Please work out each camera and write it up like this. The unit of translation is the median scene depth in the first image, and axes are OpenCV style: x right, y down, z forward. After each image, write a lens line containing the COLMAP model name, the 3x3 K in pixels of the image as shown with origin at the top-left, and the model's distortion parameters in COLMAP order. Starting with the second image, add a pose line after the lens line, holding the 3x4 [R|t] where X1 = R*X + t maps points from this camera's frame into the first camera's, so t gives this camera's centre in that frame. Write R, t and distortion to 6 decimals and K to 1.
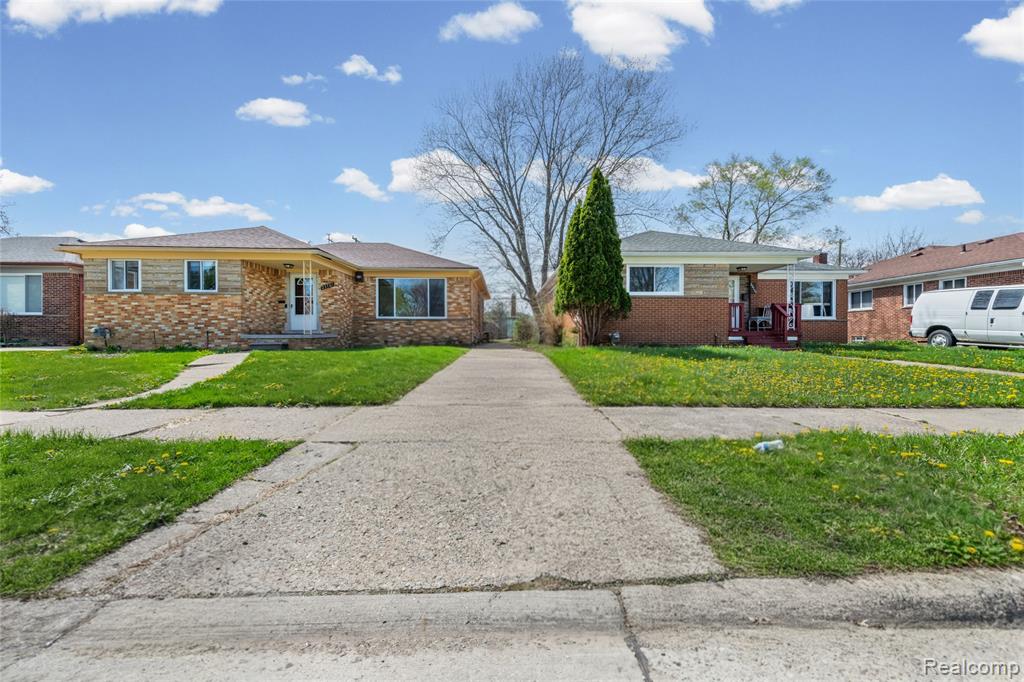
lens RADIAL K [[405.7, 0, 510.7], [0, 405.7, 335.6], [0, 0, 1]] dist [0.015316, -0.000022]
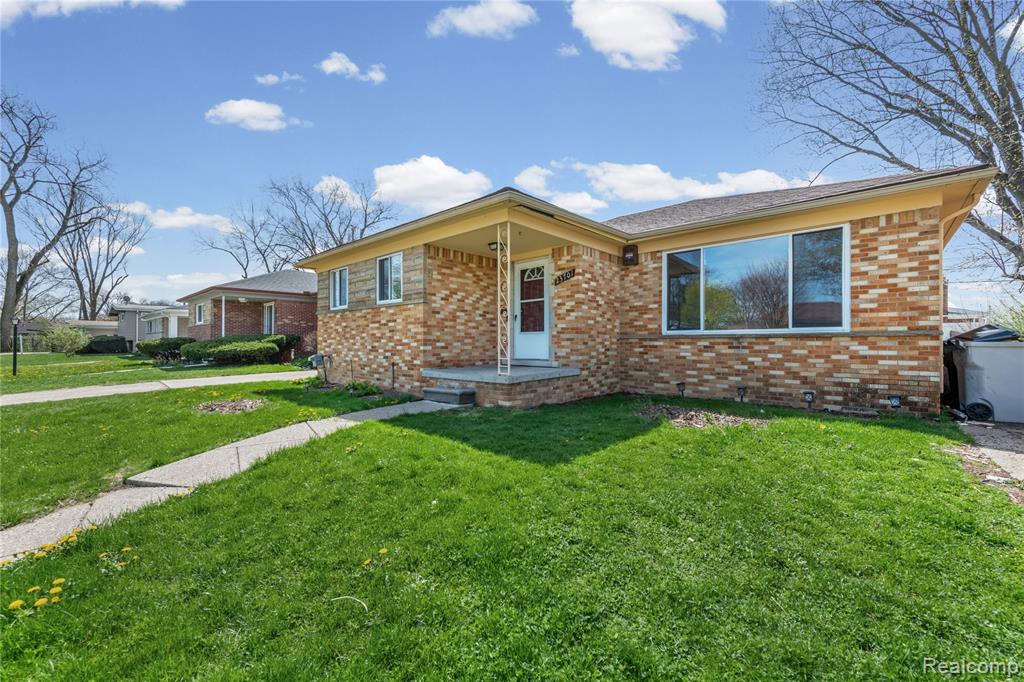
lens RADIAL K [[402.4, 0, 512.0], [0, 402.4, 341.0], [0, 0, 1]] dist [0.013614, -0.000164]
pose [[0.726764, -0.004001, -0.686876, -0.160085], [0.002508, 0.999992, -0.003172, -0.041854], [0.686883, 0.000583, 0.726768, 0.651084]]
